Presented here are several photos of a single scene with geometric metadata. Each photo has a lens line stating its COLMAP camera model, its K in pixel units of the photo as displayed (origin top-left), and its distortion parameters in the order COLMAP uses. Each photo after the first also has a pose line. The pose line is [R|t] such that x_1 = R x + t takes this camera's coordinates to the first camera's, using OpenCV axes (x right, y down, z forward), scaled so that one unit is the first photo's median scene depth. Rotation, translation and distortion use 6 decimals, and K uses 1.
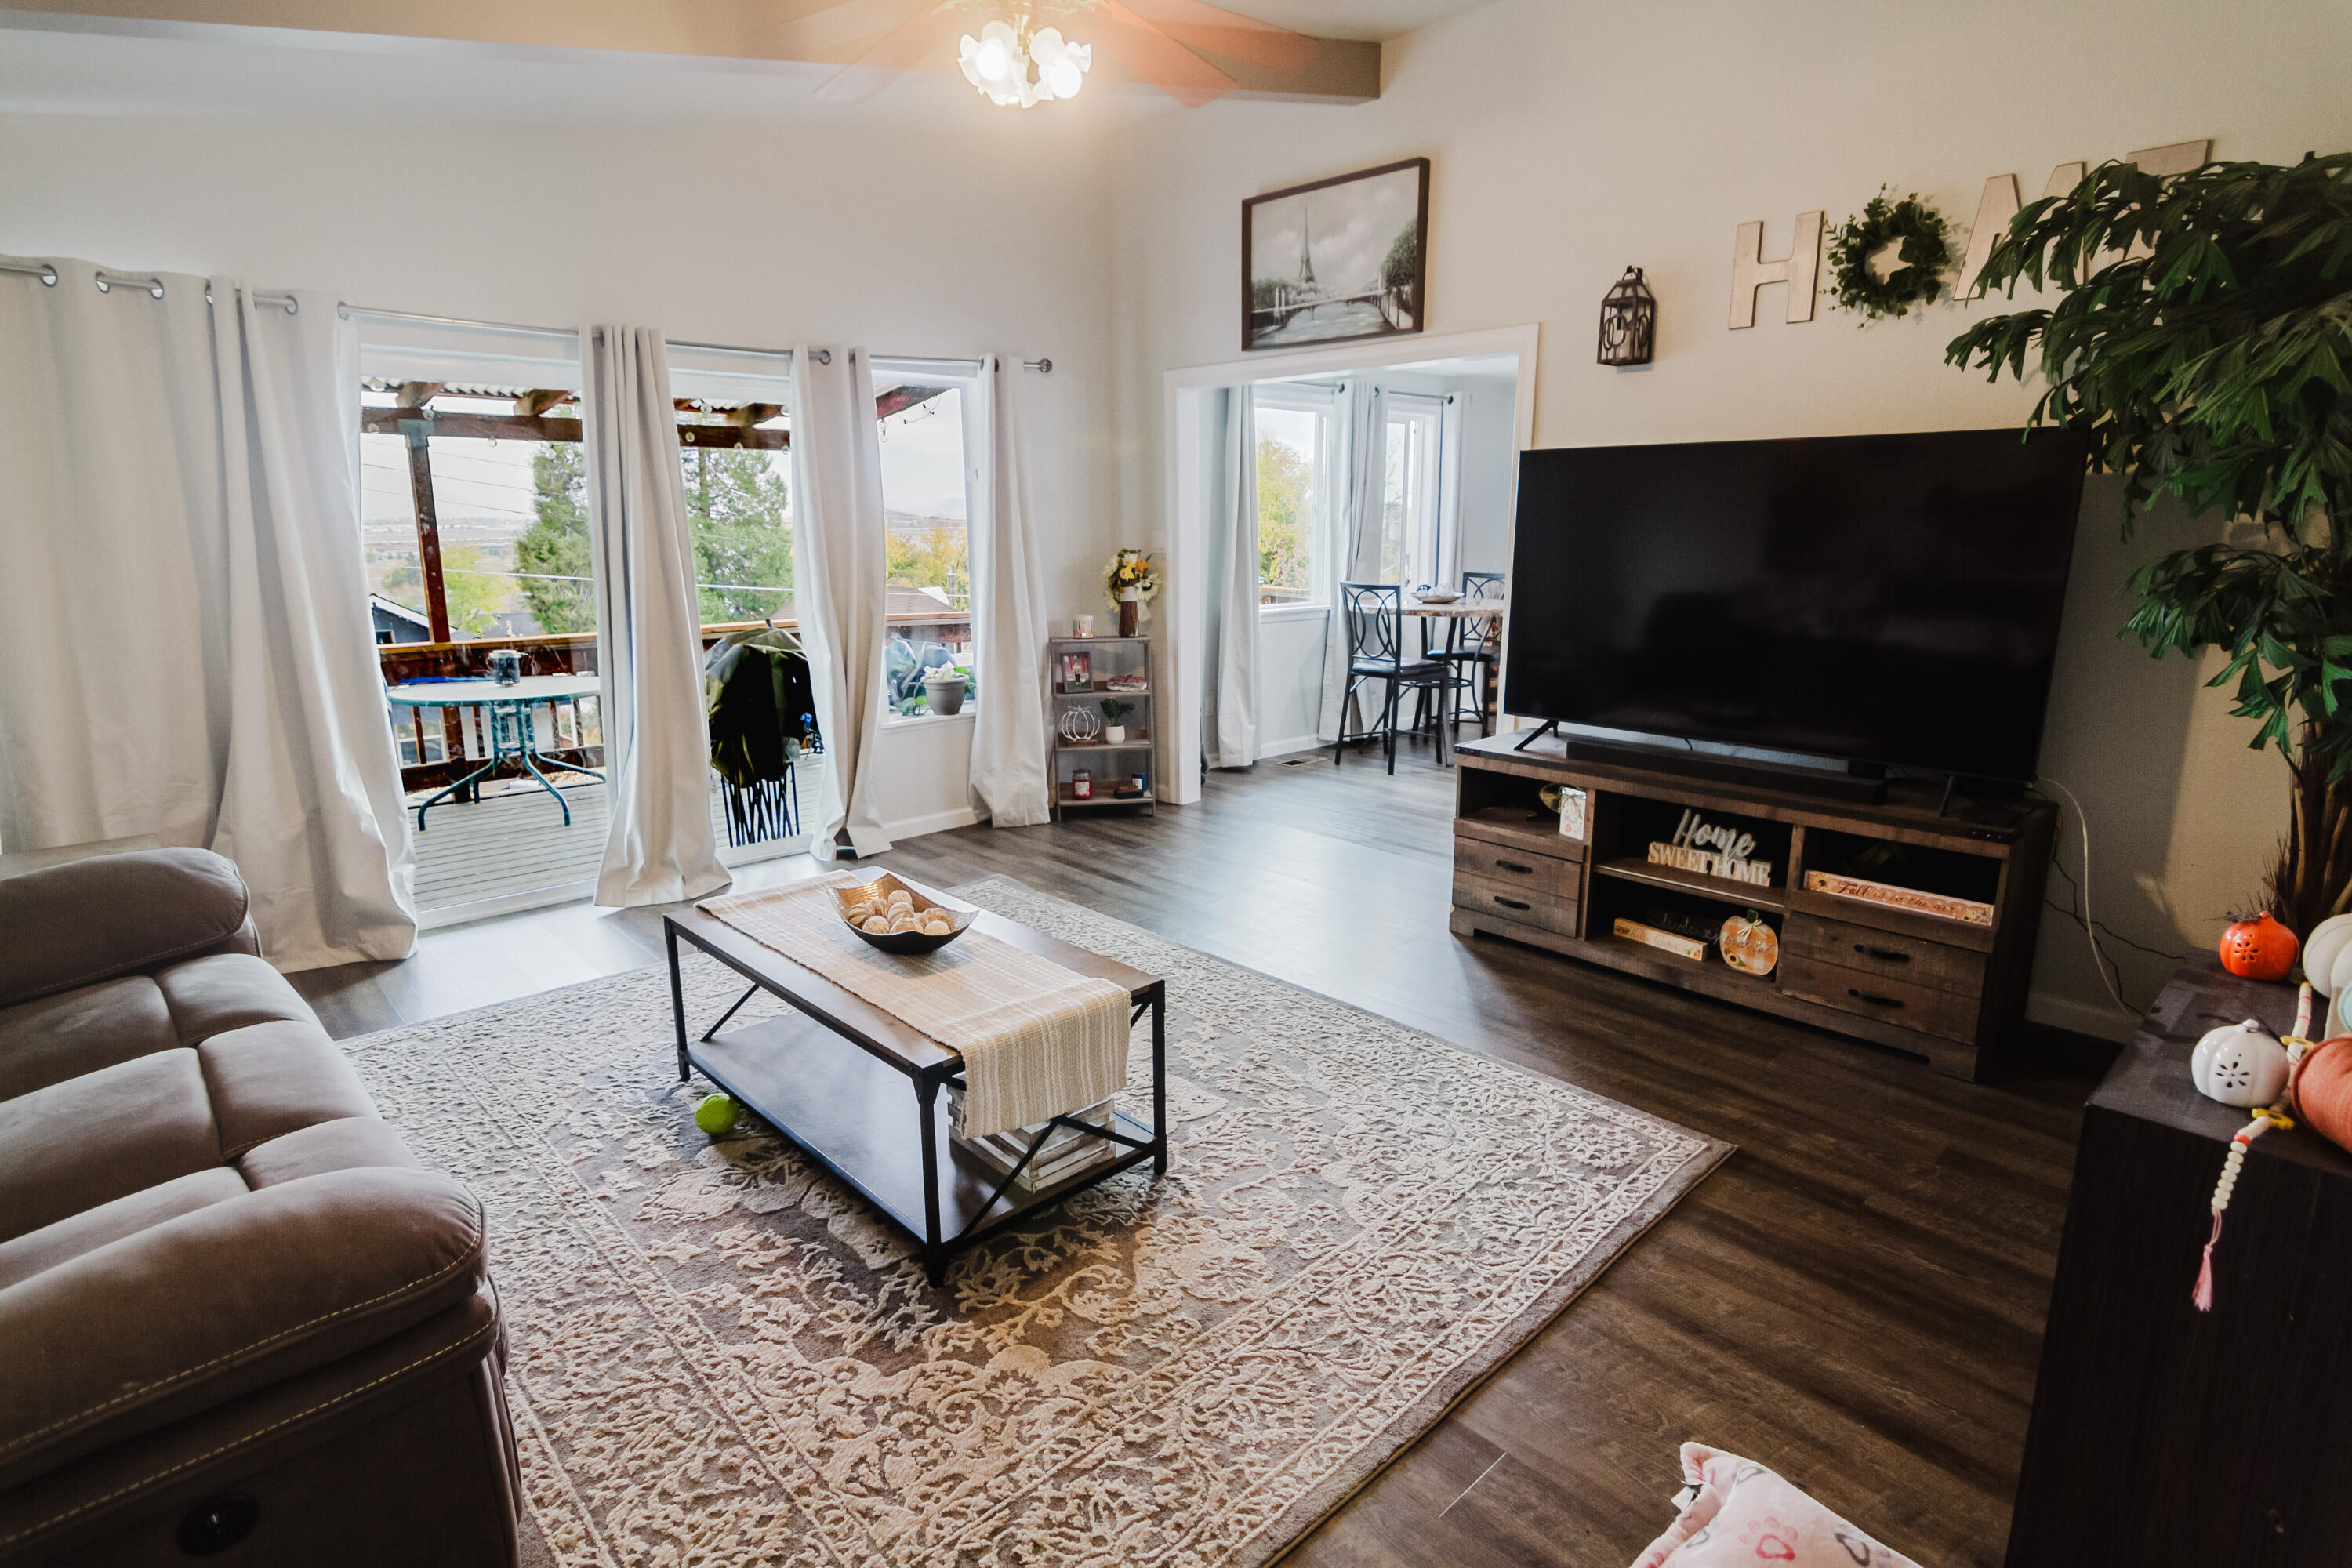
lens RADIAL K [[1191.0, 0, 1176.0], [0, 1191.0, 784.0], [0, 0, 1]] dist [-0.002518, 0.000430]
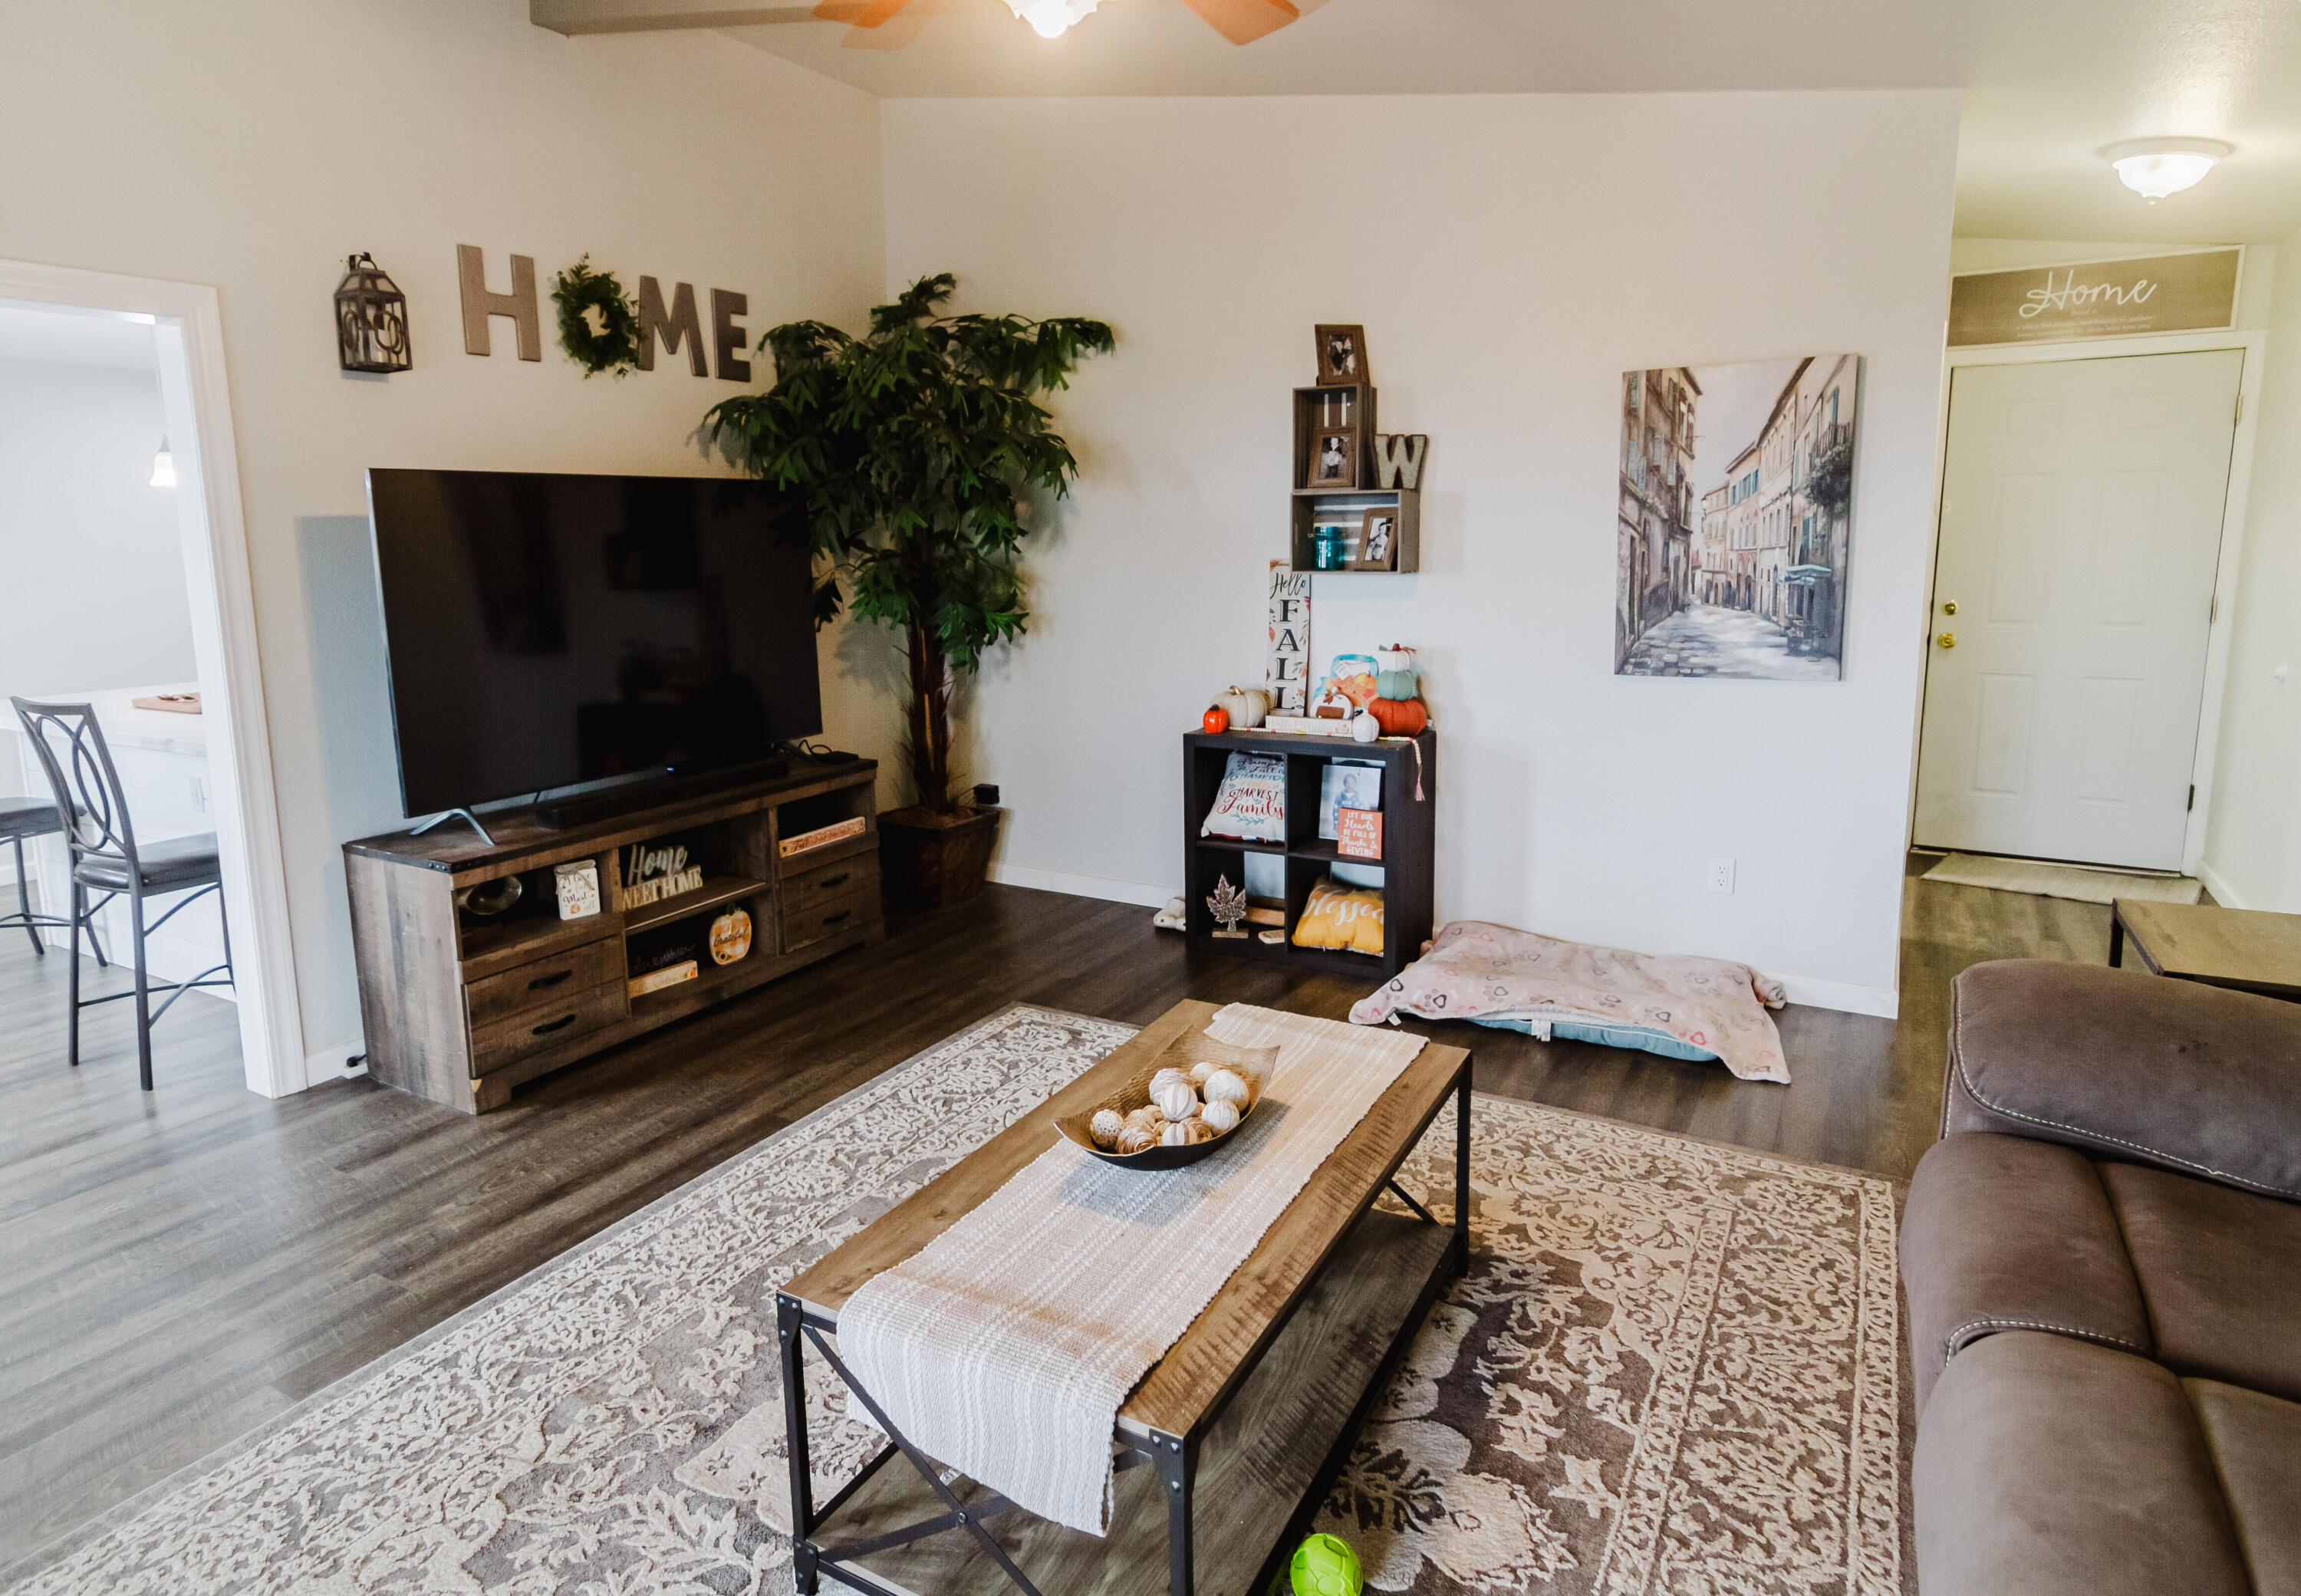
lens RADIAL K [[1241.1, 0, 1146.9], [0, 1241.1, 729.3], [0, 0, 1]] dist [0.003265, 0.001358]
pose [[-0.273442, -0.142343, 0.951298, -1.029226], [0.236554, 0.948665, 0.209945, -0.294270], [-0.932347, 0.282441, -0.225733, 1.305794]]
